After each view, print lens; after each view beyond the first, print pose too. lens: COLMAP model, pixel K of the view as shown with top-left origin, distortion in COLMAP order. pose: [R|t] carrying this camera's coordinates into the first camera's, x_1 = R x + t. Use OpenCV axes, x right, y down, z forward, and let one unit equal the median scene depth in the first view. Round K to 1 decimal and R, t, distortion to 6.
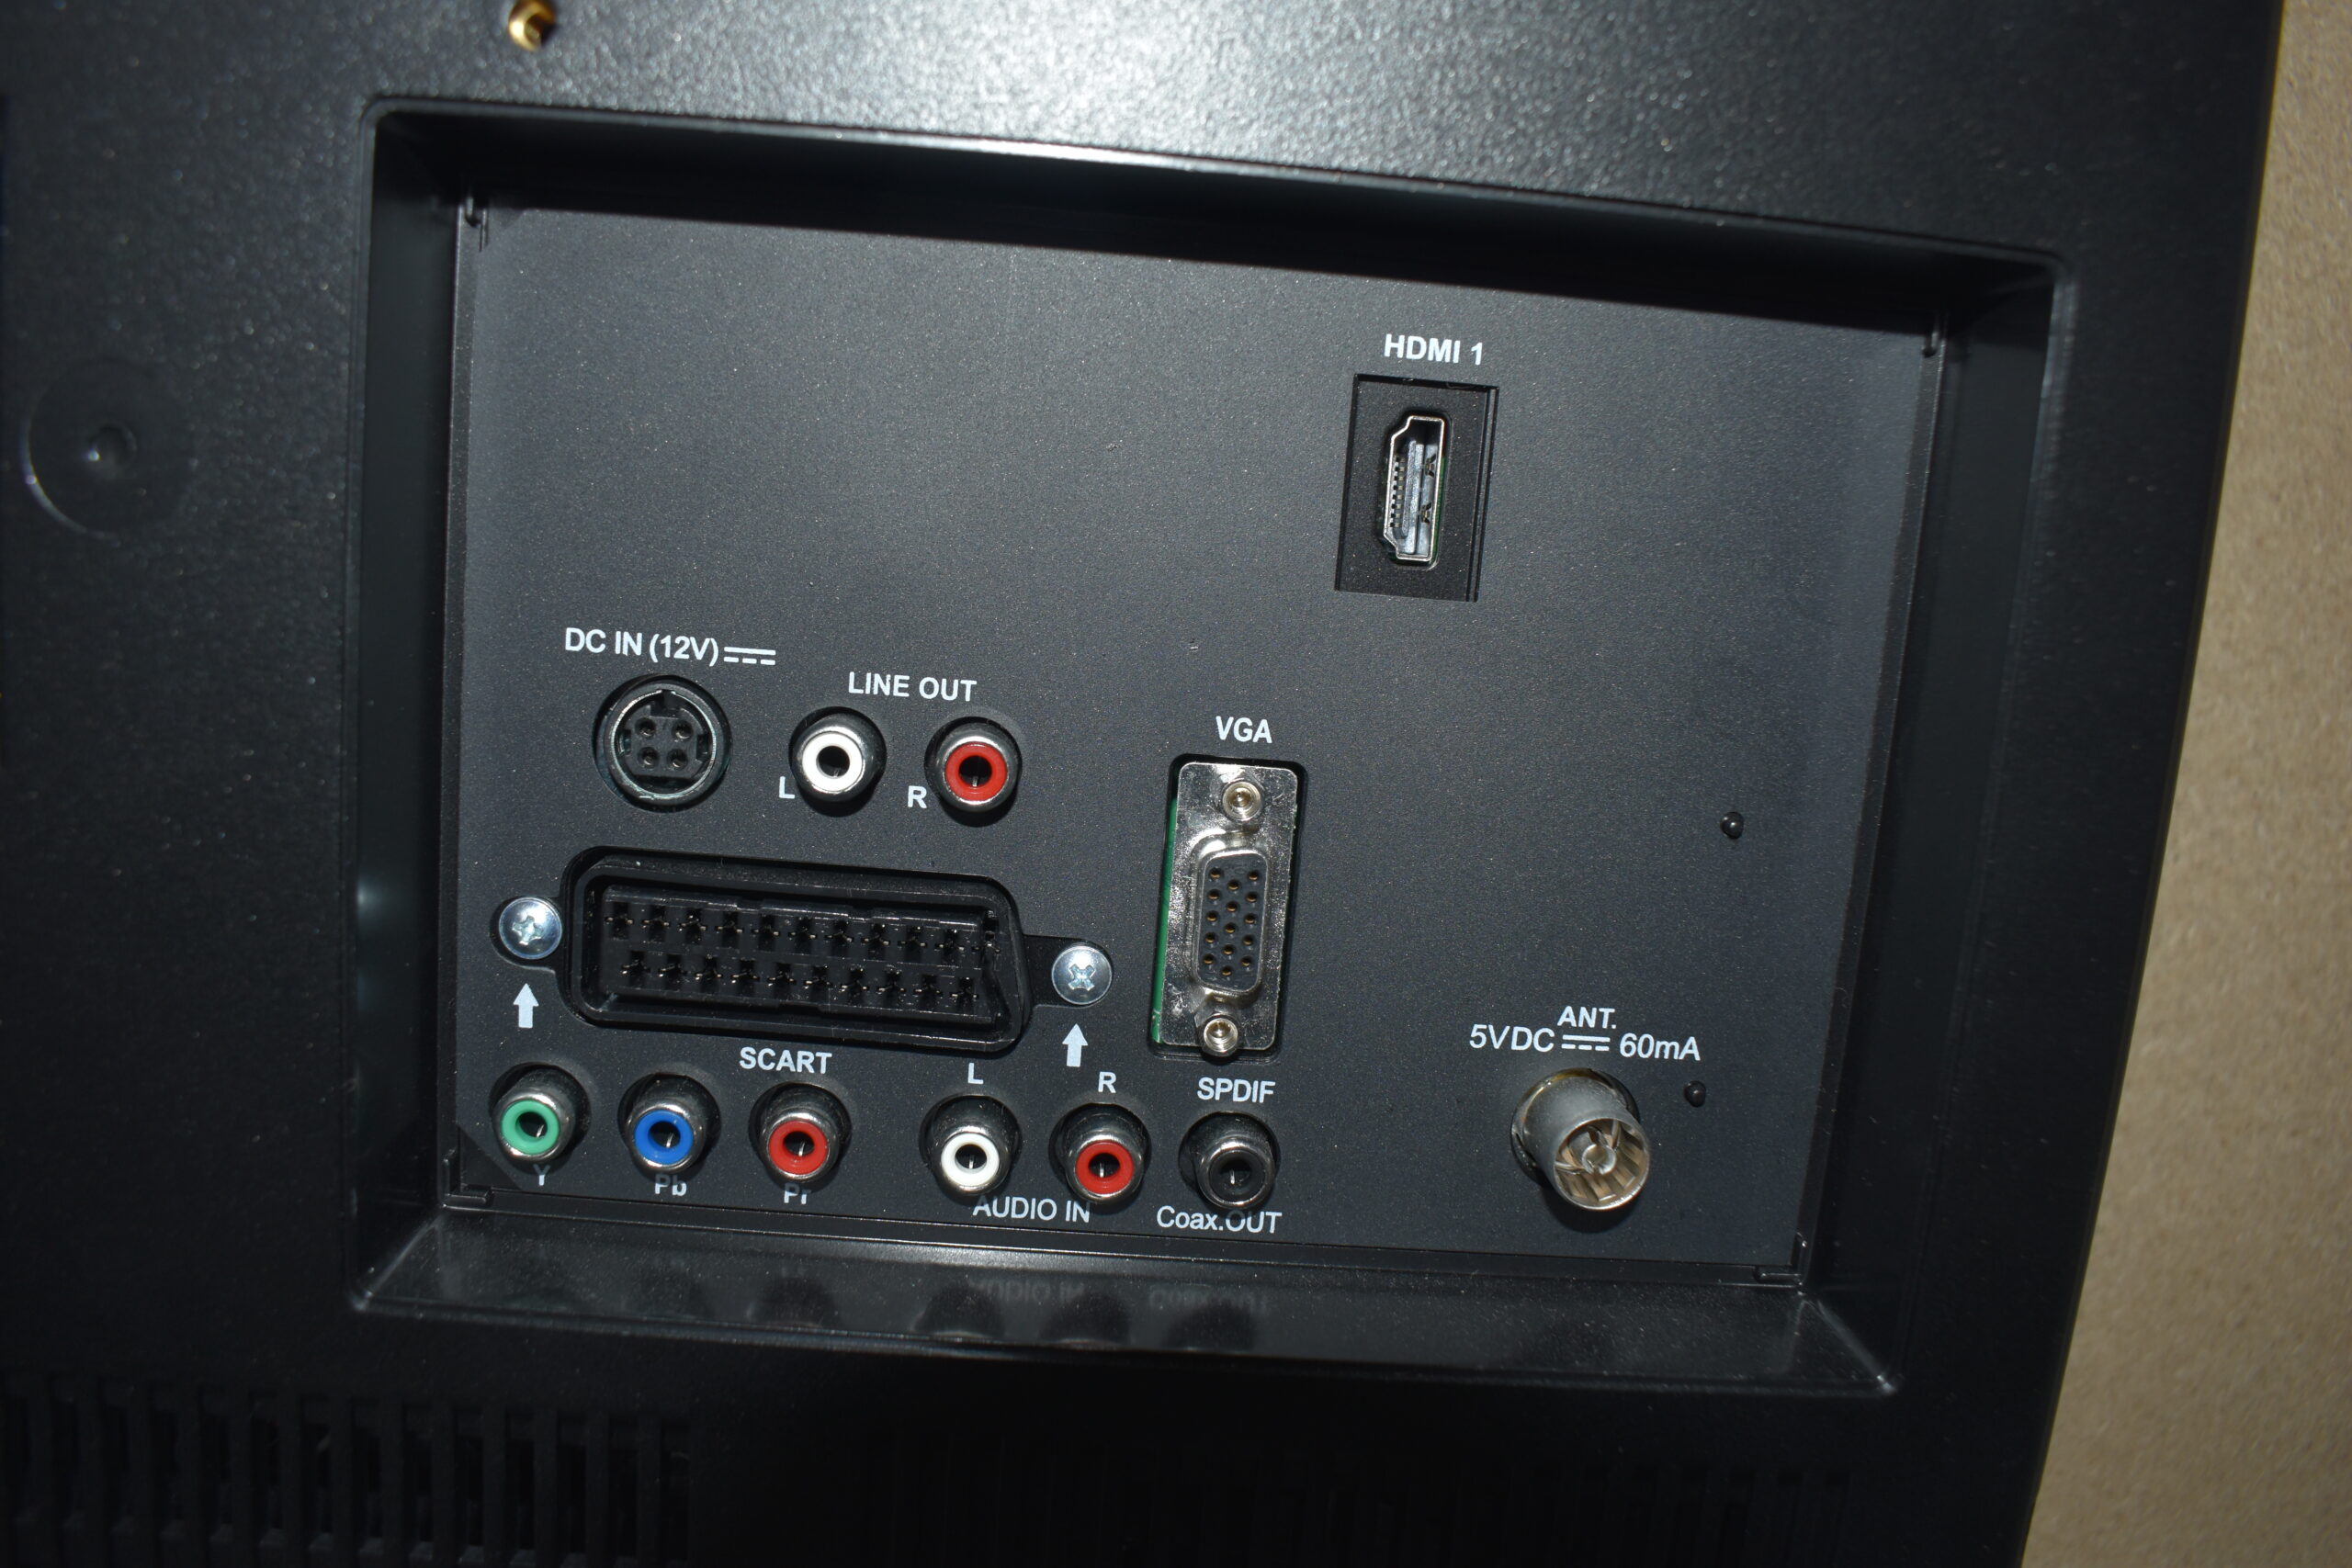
lens RADIAL K [[1778.9, 0, 1175.1], [0, 1778.9, 804.5], [0, 0, 1]] dist [-0.061502, 0.006977]
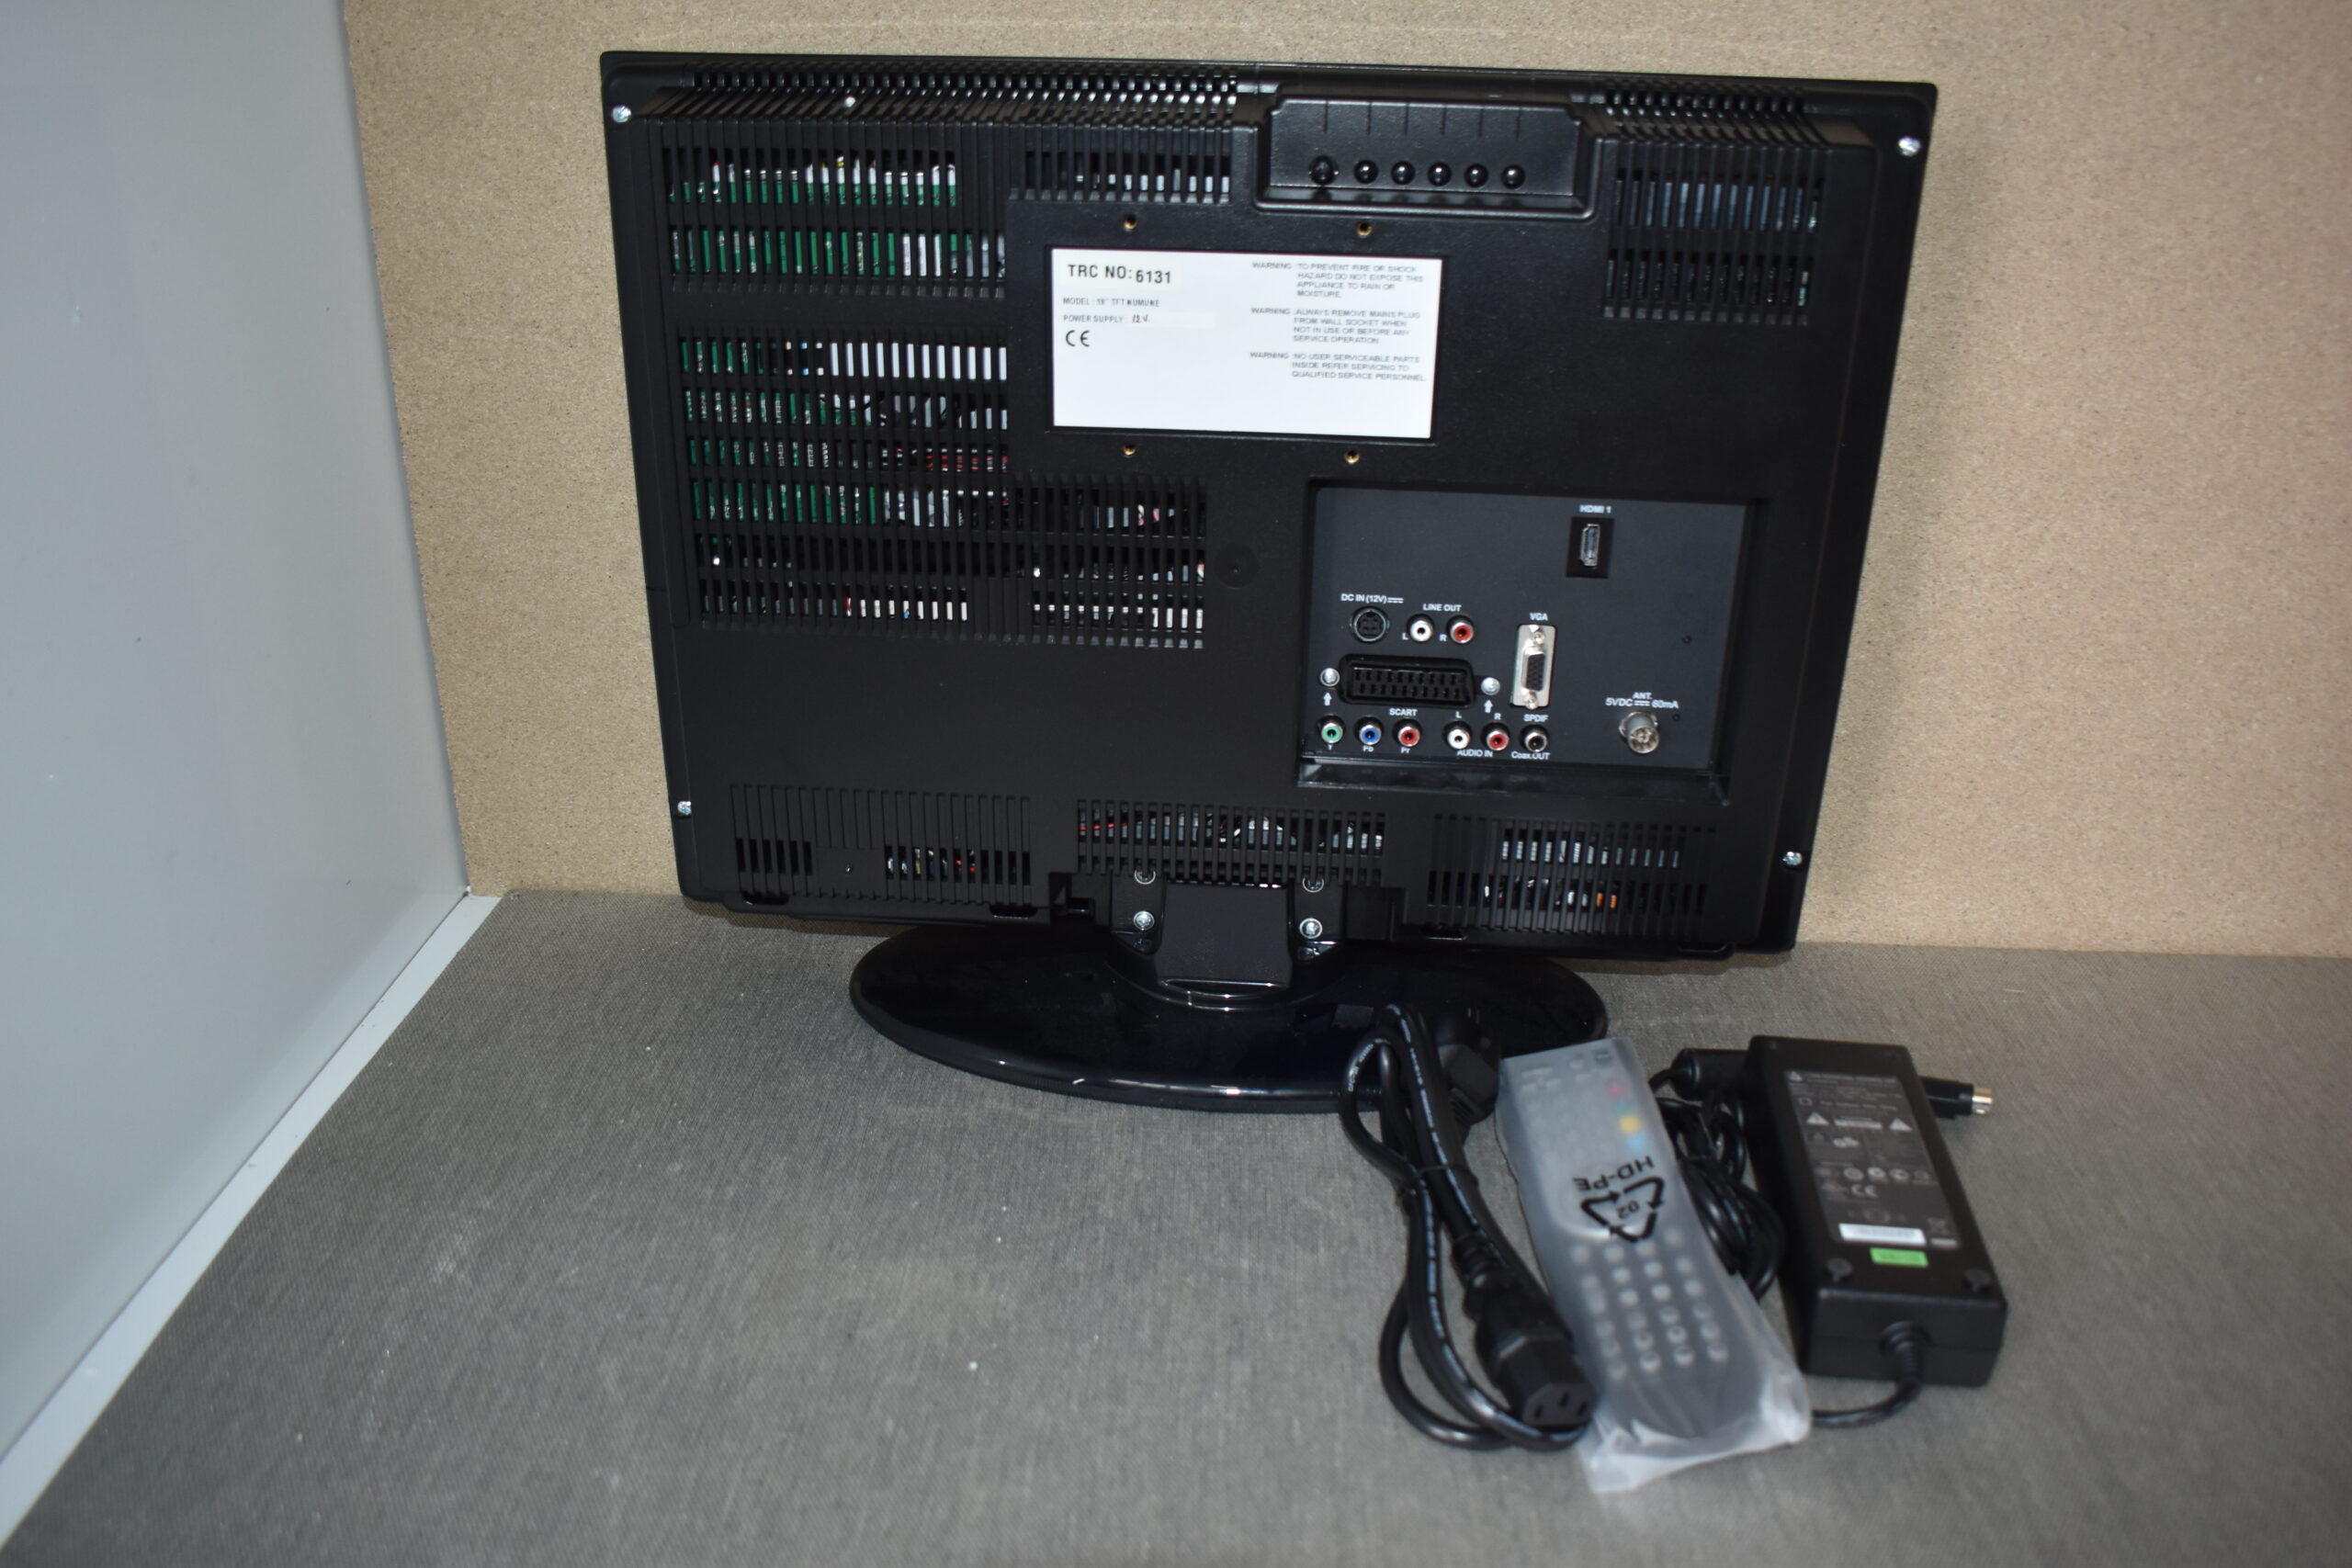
lens RADIAL K [[1778.9, 0, 1175.1], [0, 1778.9, 804.5], [0, 0, 1]] dist [-0.061502, 0.006977]
pose [[0.988359, -0.007569, -0.151951, -0.136022], [0.046916, 0.965250, 0.257082, -0.597145], [0.144725, -0.261219, 0.954369, -2.431732]]
